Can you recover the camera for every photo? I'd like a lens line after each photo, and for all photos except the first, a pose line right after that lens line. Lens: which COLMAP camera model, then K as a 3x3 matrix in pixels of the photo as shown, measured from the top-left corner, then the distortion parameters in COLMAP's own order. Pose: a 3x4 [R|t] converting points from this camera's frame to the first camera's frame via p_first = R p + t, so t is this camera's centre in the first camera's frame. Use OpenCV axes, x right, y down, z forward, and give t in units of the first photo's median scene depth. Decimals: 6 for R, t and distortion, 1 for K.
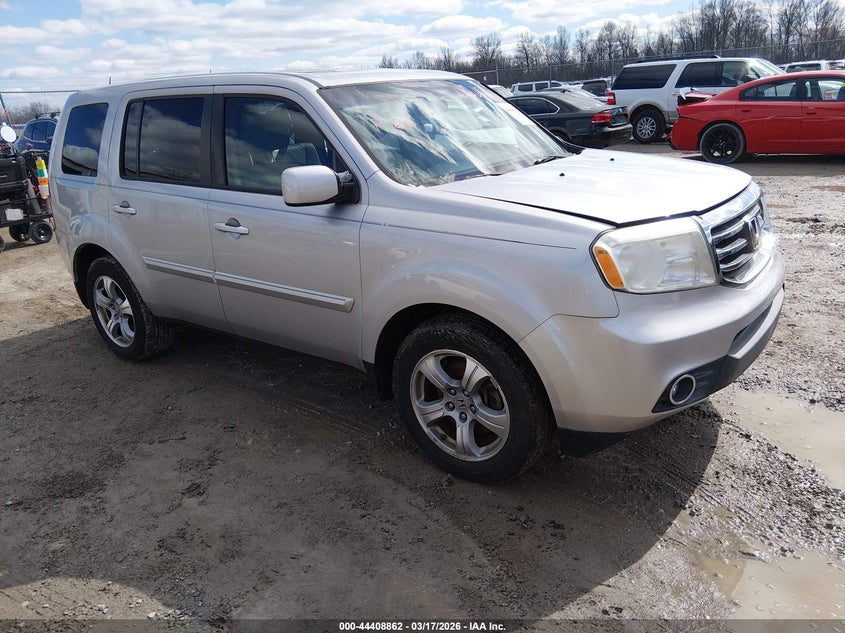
lens RADIAL K [[676.3, 0, 422.5], [0, 676.3, 316.5], [0, 0, 1]] dist [0.041310, -0.001187]
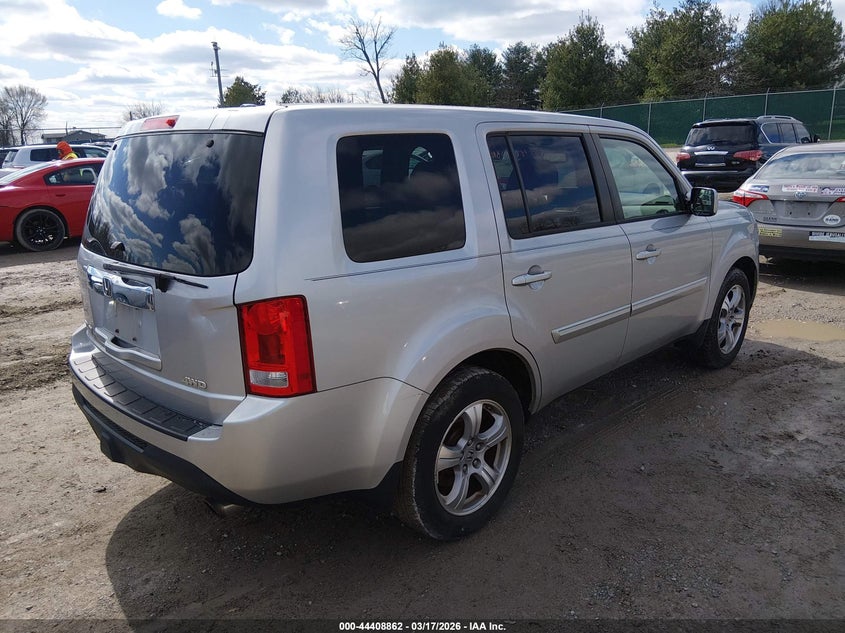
lens RADIAL K [[703.0, 0, 422.5], [0, 703.0, 316.5], [0, 0, 1]] dist [0.005164, 0.004617]
pose [[0.055649, -0.165728, 0.984600, -1.364151], [0.324760, 0.935510, 0.139110, -0.293877], [-0.944158, 0.312018, 0.105882, 1.212358]]
